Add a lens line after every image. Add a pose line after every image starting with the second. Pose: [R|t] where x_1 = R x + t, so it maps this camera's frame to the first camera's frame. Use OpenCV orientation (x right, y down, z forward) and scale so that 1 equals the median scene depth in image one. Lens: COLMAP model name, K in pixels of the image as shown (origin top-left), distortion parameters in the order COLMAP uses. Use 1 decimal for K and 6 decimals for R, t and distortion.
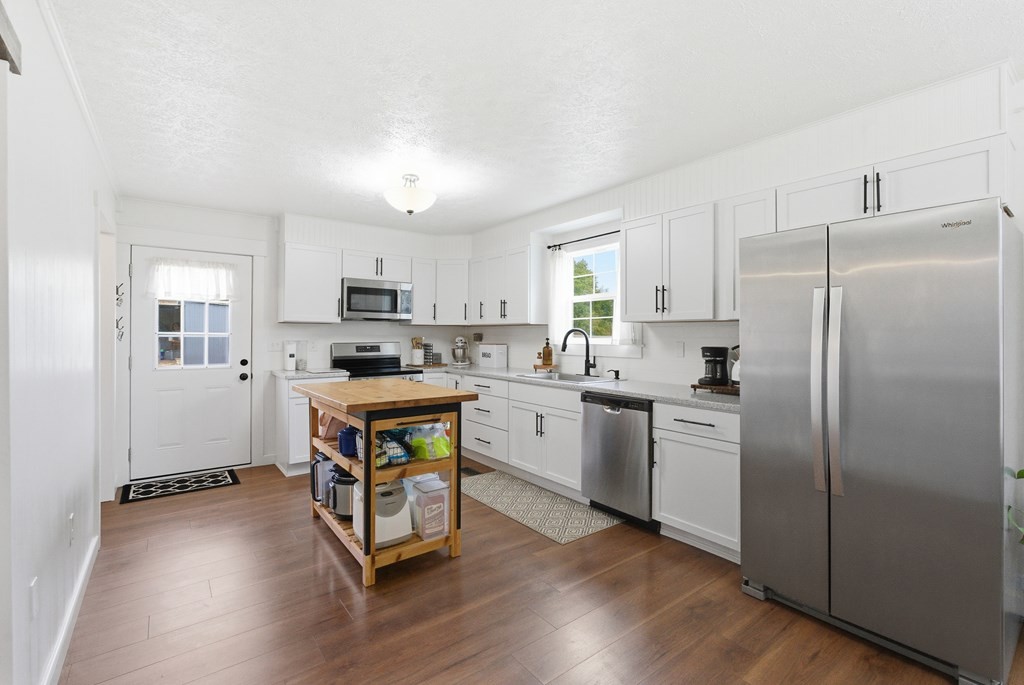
lens RADIAL K [[463.3, 0, 512.0], [0, 463.3, 342.5], [0, 0, 1]] dist [-0.000692, -0.000085]
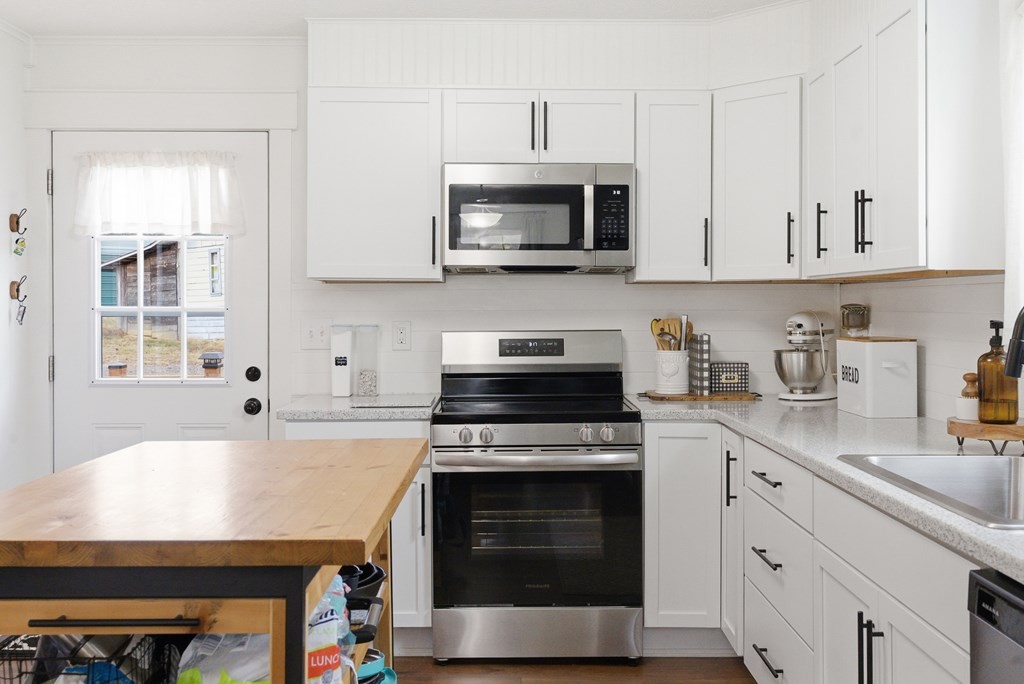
lens RADIAL K [[1032.2, 0, 514.3], [0, 1032.2, 315.0], [0, 0, 1]] dist [0.007693, 0.003643]
pose [[0.804936, -0.000448, -0.593362, 0.186751], [-0.005913, 0.999944, -0.008776, -0.005537], [0.593333, 0.010573, 0.804888, 0.327371]]
